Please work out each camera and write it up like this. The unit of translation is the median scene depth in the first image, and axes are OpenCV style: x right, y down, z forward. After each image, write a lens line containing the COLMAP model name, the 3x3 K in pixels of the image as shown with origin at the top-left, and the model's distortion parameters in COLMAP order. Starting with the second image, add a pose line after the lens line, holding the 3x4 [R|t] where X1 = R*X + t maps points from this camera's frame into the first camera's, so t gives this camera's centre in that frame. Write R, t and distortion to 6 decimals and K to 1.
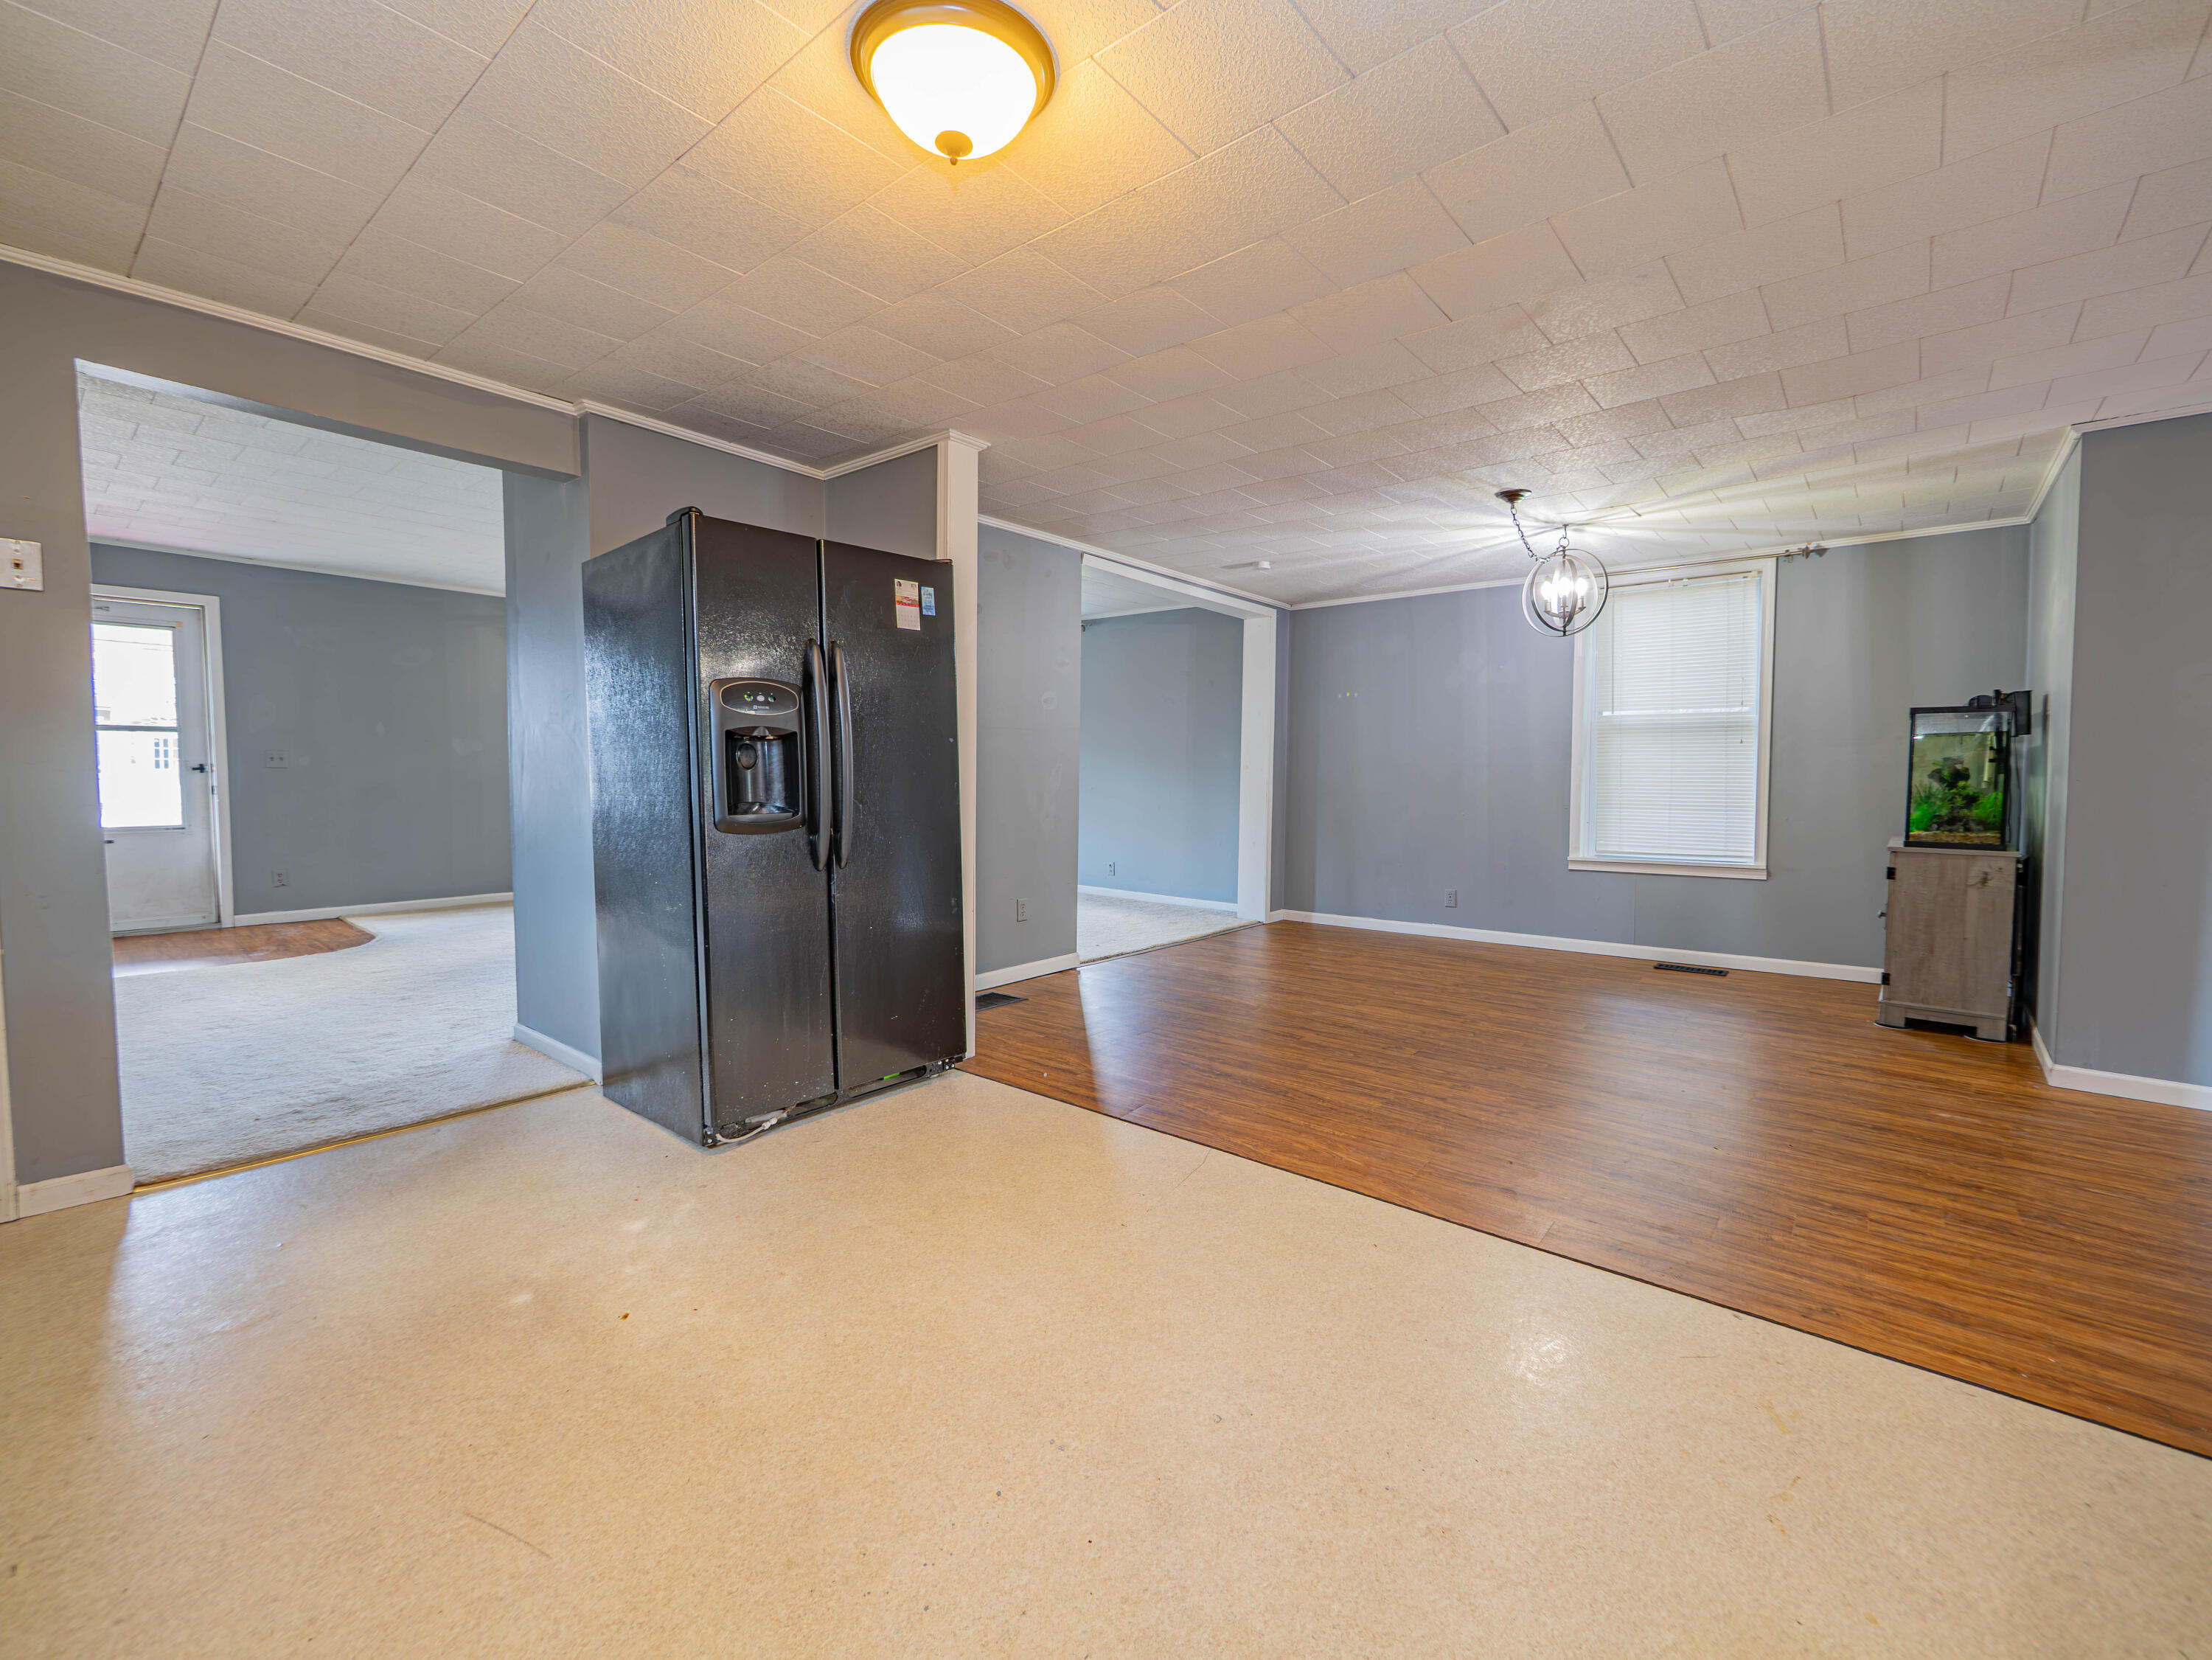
lens RADIAL K [[942.8, 0, 1105.1], [0, 942.8, 817.7], [0, 0, 1]] dist [-0.008551, -0.000225]
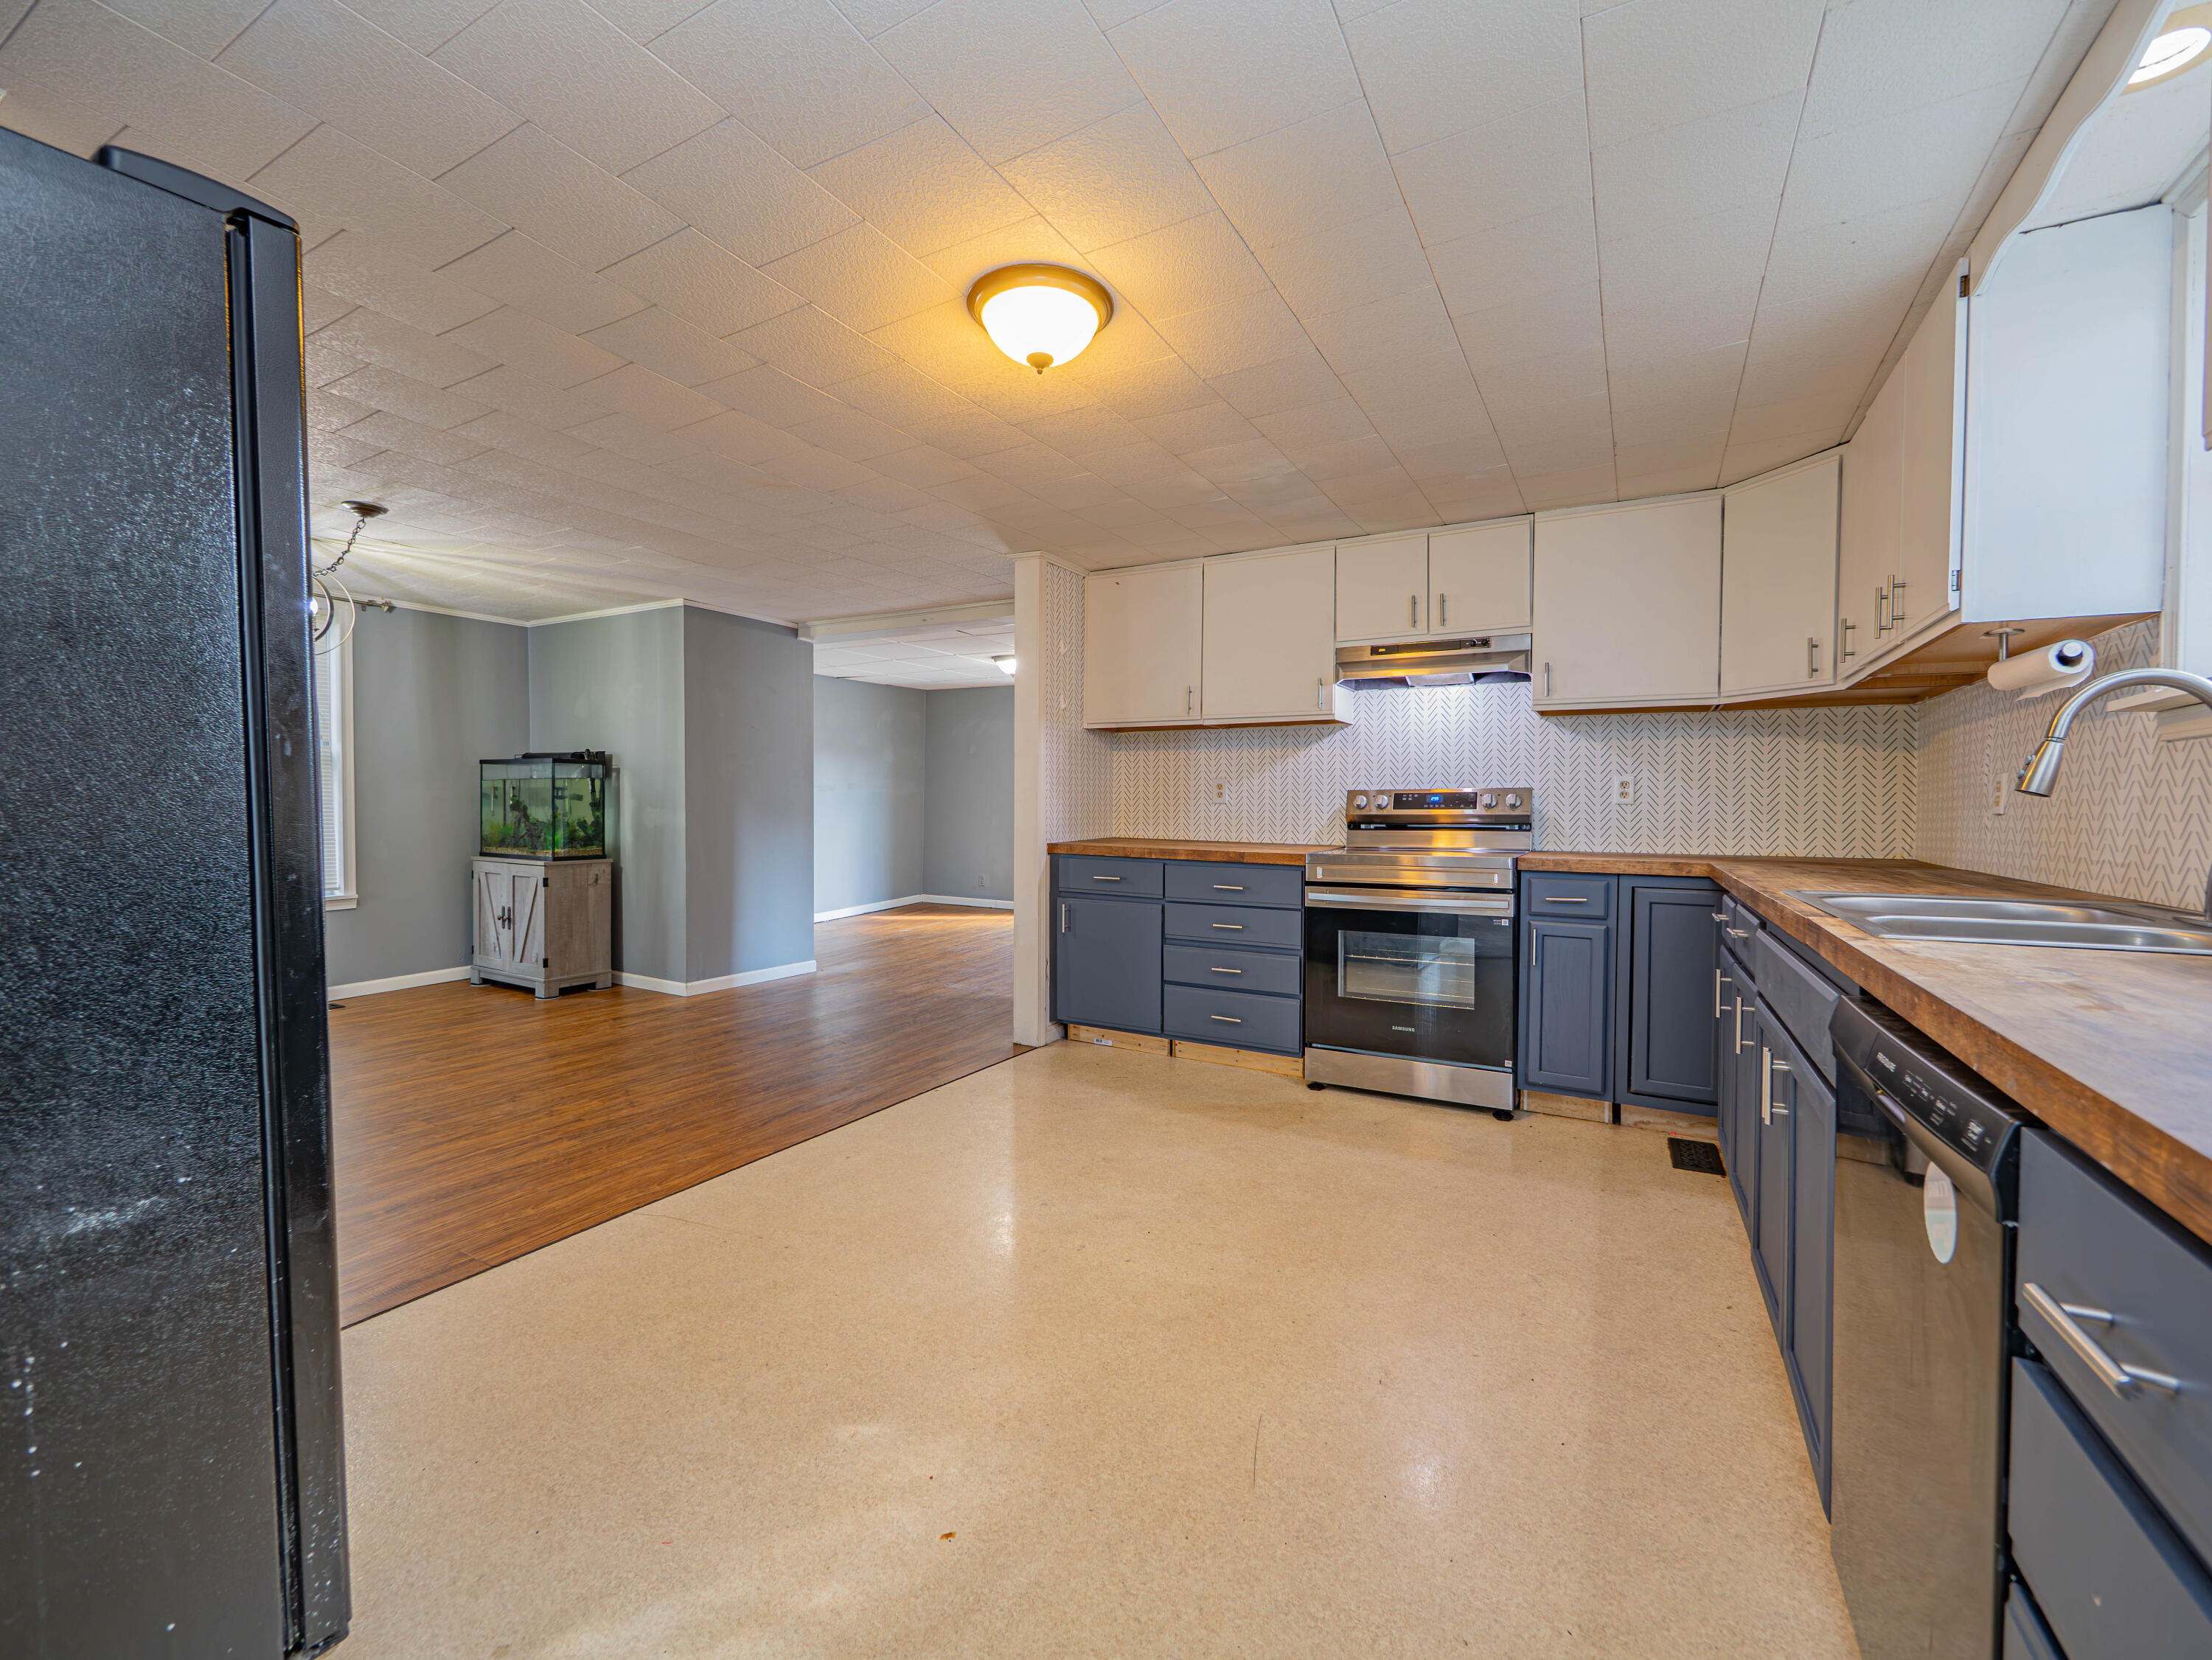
lens RADIAL K [[934.1, 0, 1107.7], [0, 934.1, 819.4], [0, 0, 1]] dist [-0.004550, 0.000235]
pose [[-0.188972, -0.020709, 0.981764, -0.617659], [0.045656, 0.998511, 0.029850, -0.033183], [-0.980920, 0.050464, -0.187746, 0.479473]]
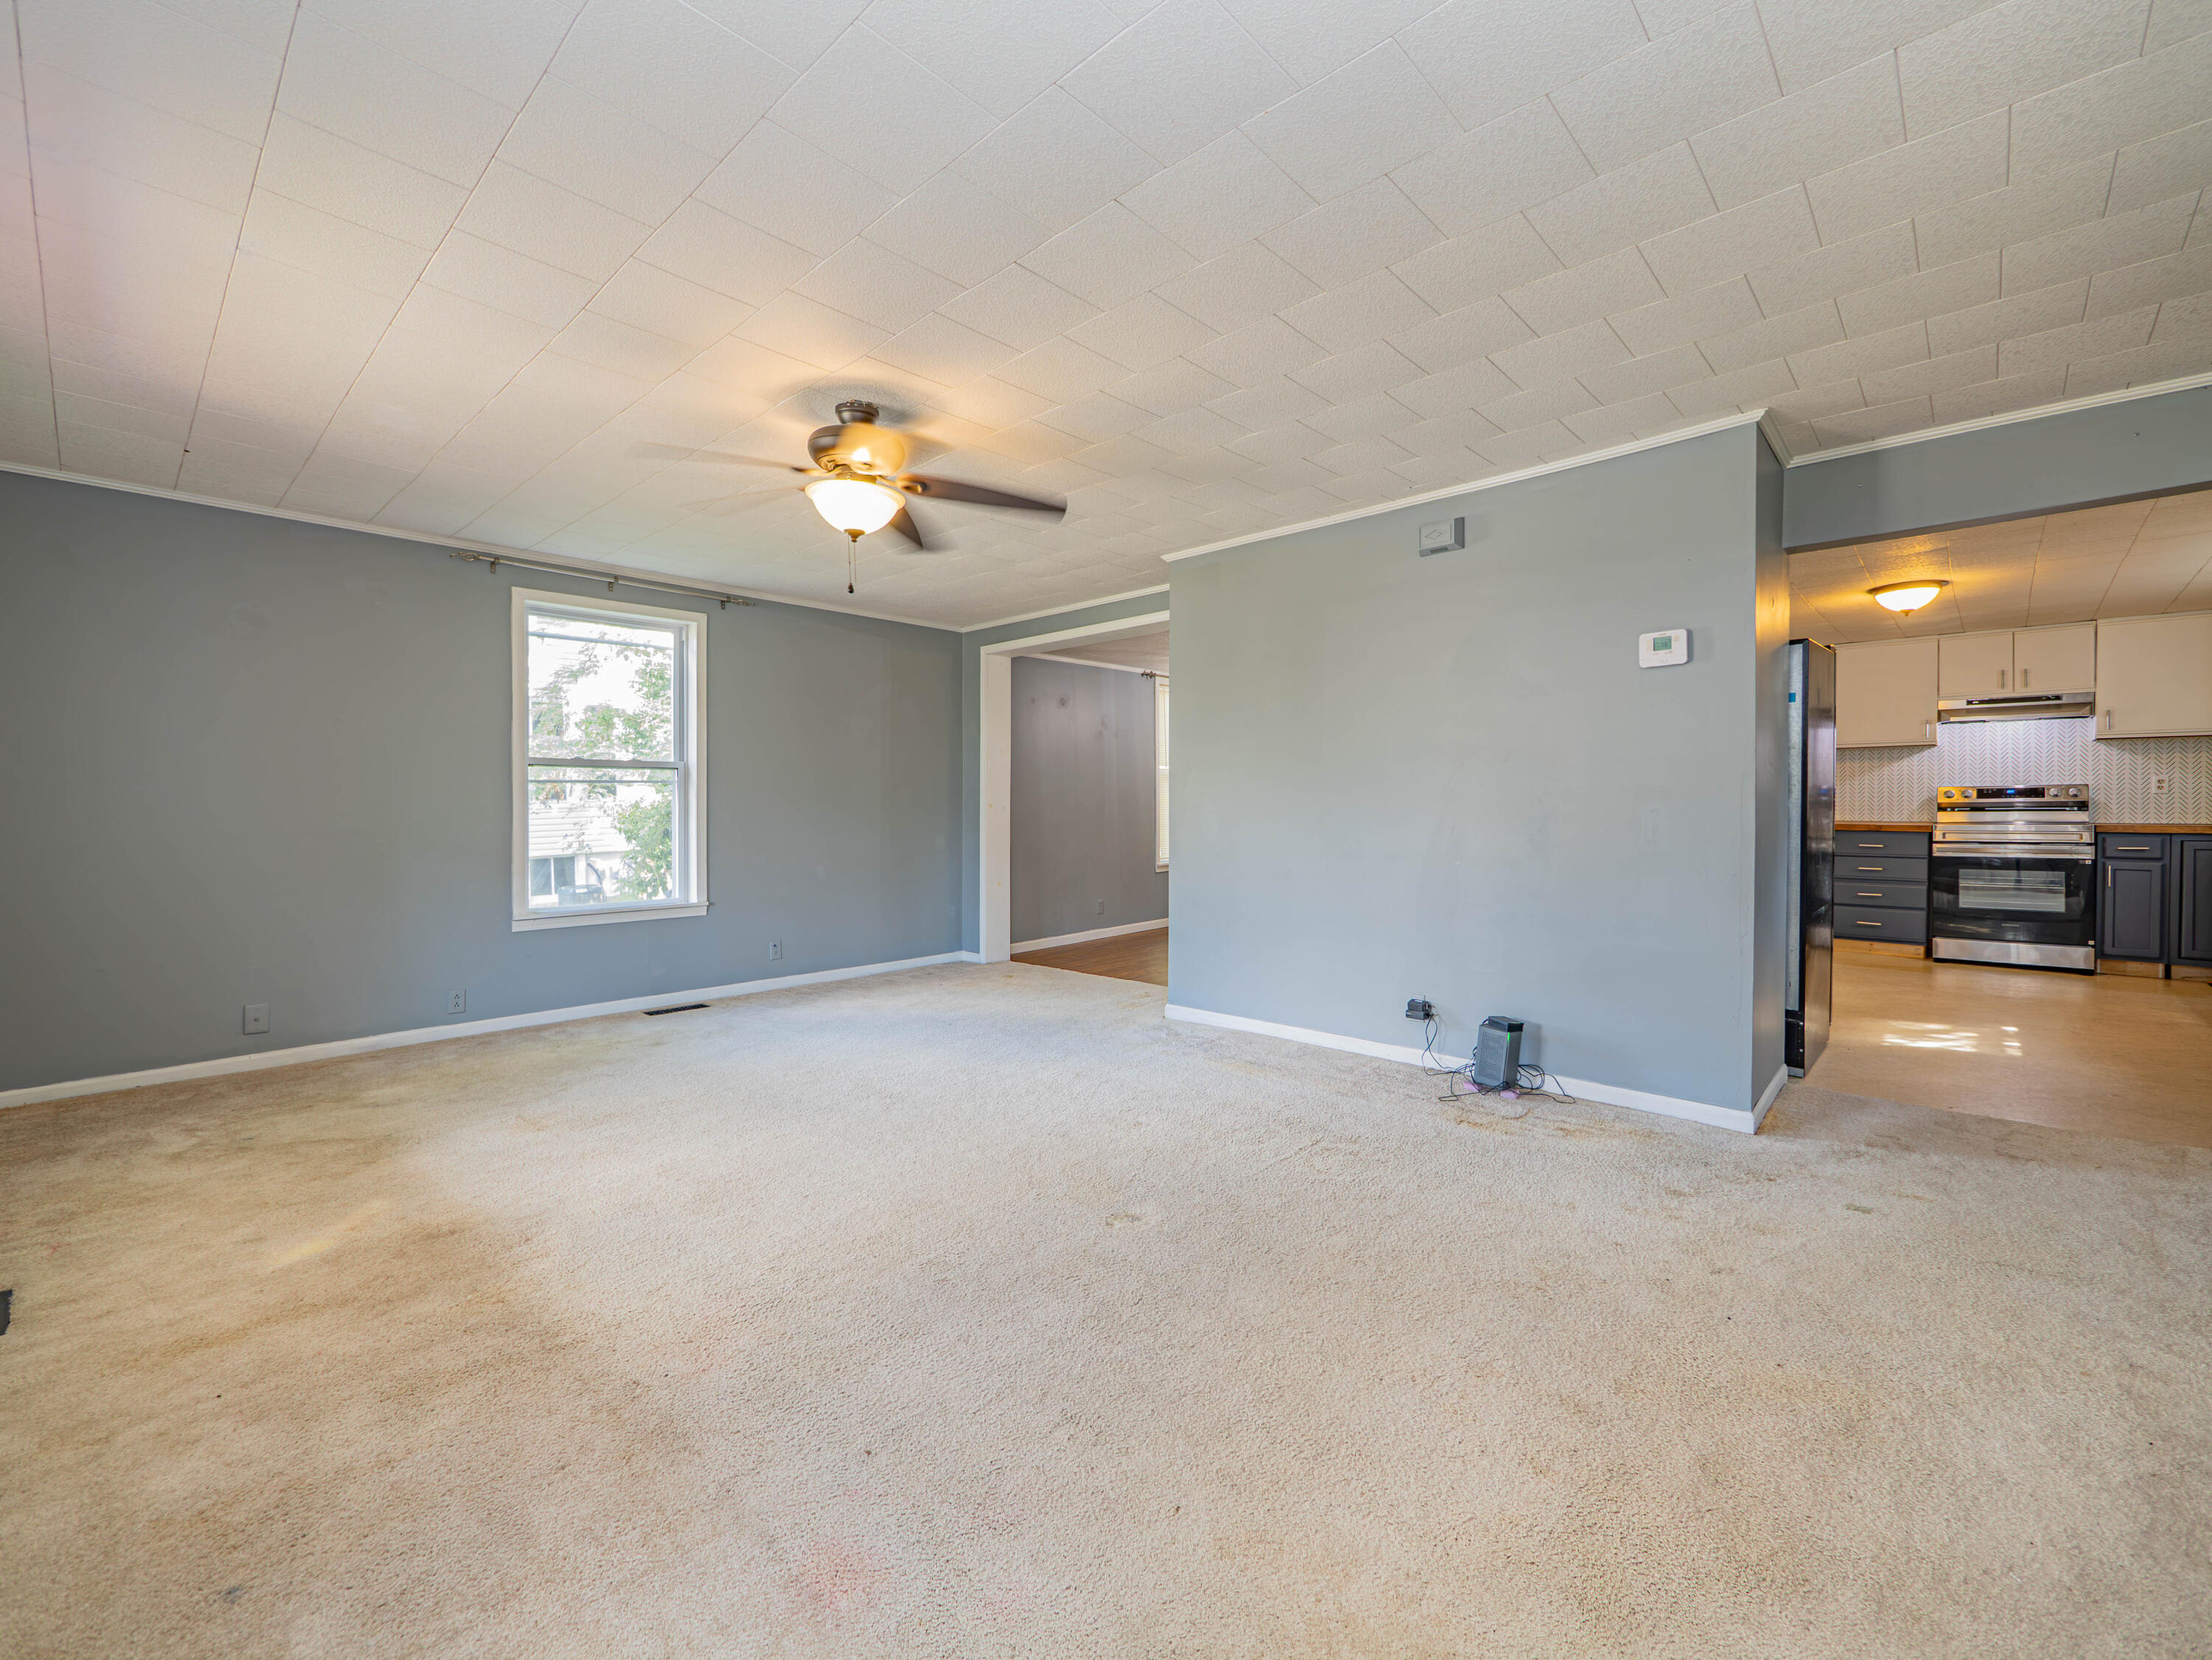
lens RADIAL K [[898.7, 0, 1106.0], [0, 898.7, 830.0], [0, 0, 1]] dist [-0.003800, -0.000508]
pose [[0.023827, -0.029890, 0.999269, -1.332436], [0.060229, 0.997780, 0.028409, -0.084171], [-0.997900, 0.059508, 0.025575, 1.524465]]
